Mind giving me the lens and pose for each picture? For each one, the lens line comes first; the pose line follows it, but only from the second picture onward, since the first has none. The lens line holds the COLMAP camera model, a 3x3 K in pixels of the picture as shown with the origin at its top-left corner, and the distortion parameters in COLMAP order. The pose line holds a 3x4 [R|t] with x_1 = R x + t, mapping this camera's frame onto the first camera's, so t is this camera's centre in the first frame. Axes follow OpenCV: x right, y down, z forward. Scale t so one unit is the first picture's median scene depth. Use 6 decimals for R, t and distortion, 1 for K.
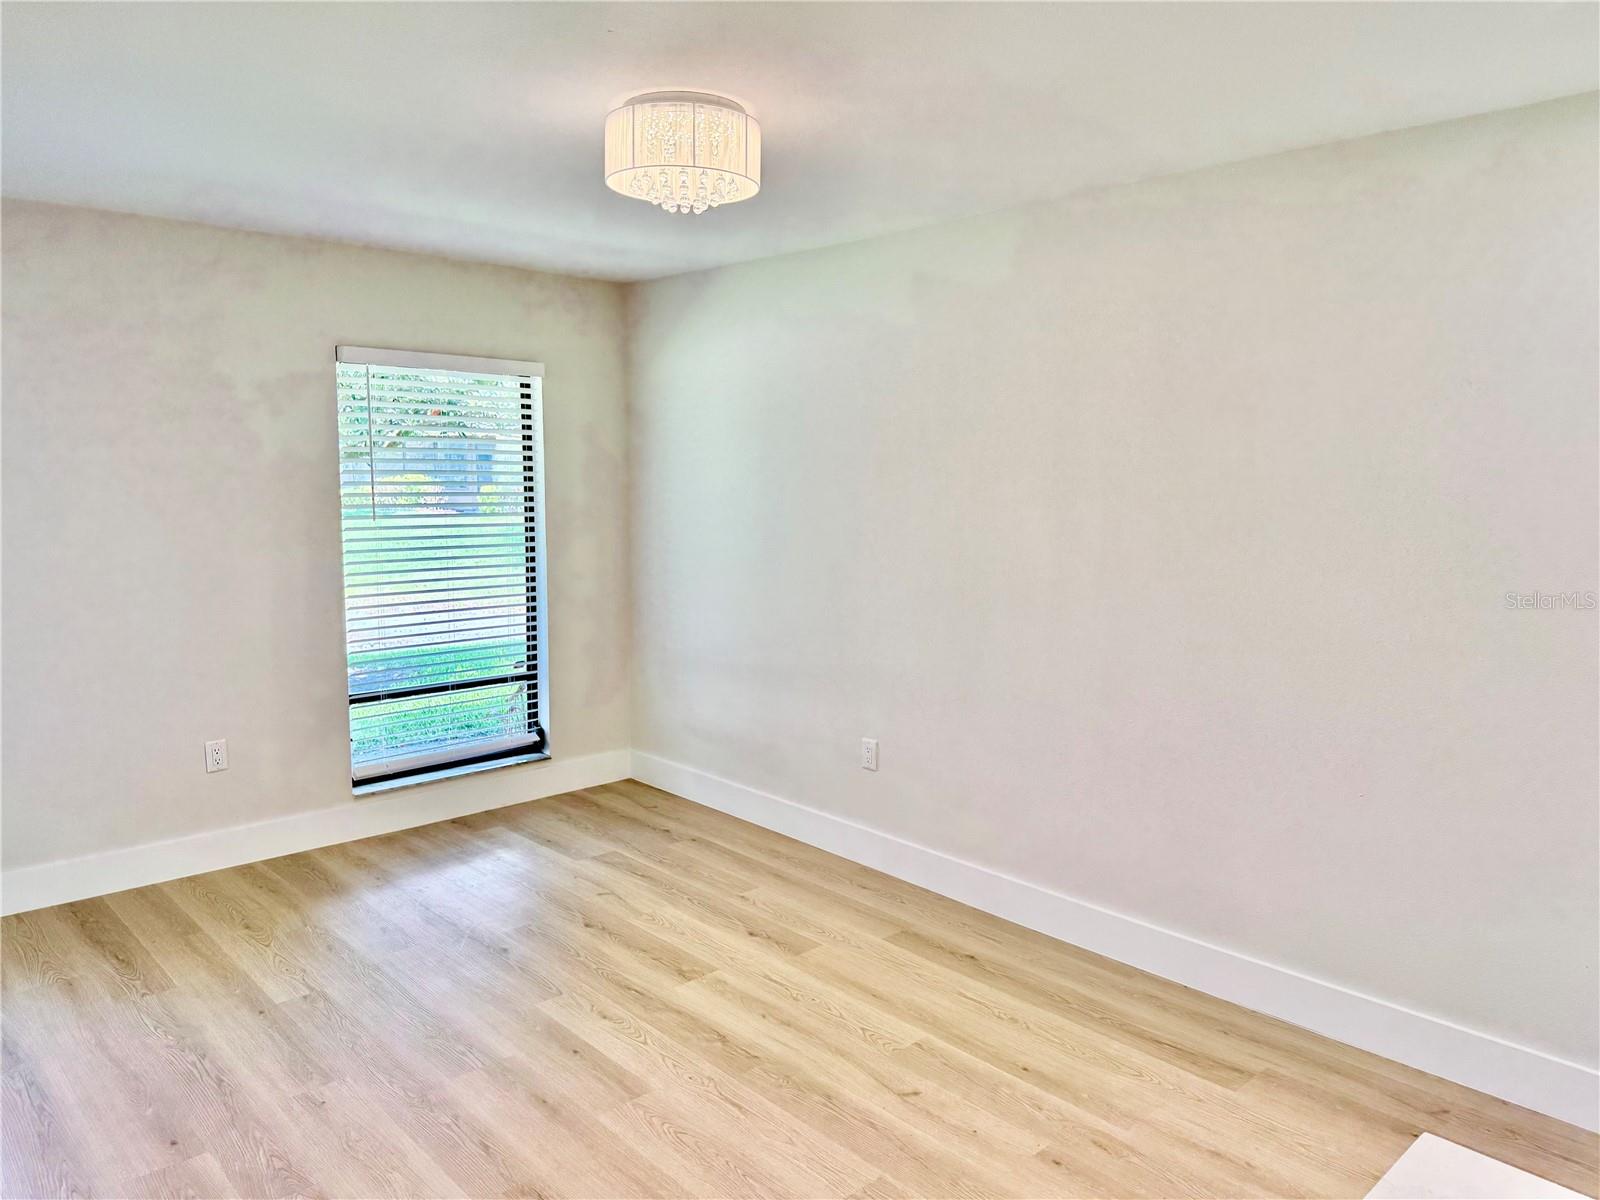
lens RADIAL K [[1129.5, 0, 798.2], [0, 1129.5, 592.5], [0, 0, 1]] dist [0.036870, -0.039349]
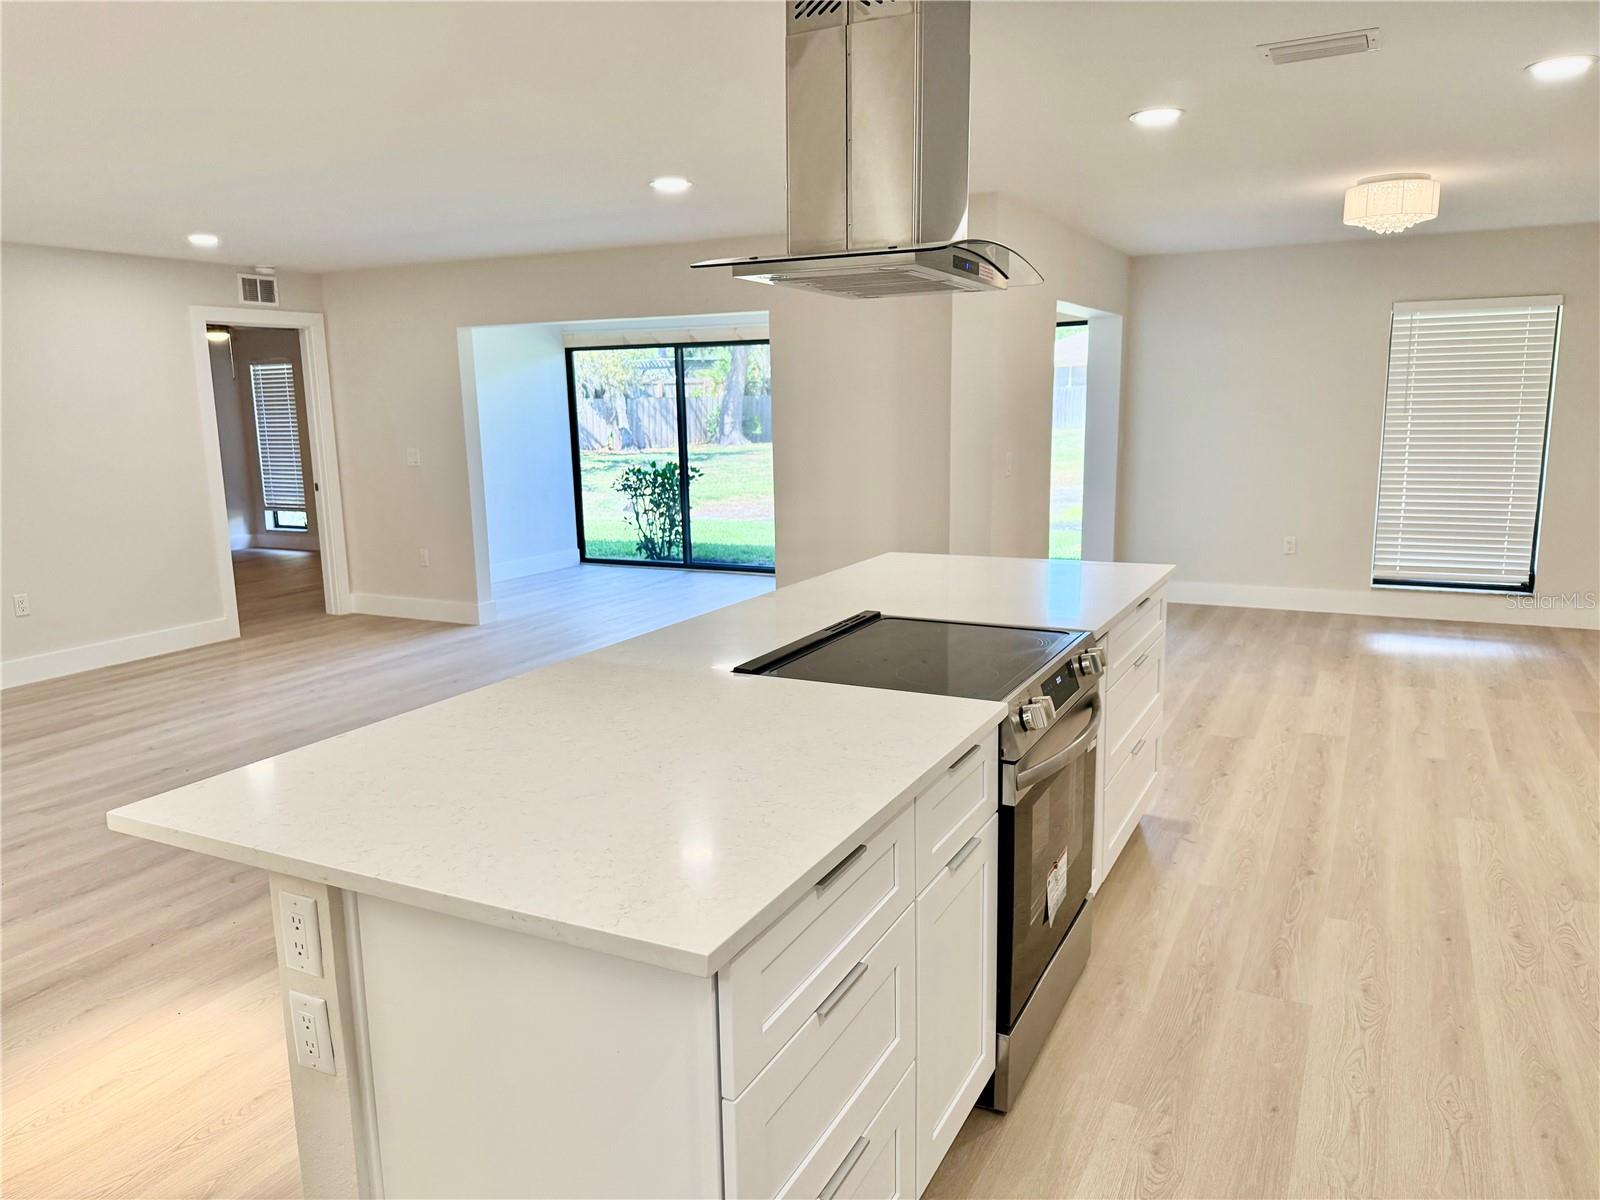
lens RADIAL K [[1129.5, 0, 796.8], [0, 1129.5, 591.7], [0, 0, 1]] dist [0.036870, -0.039349]
pose [[0.341758, 0.153059, -0.927240, 1.271046], [-0.091839, 0.987365, 0.129134, 0.082781], [0.935290, 0.041024, 0.351496, -0.490121]]
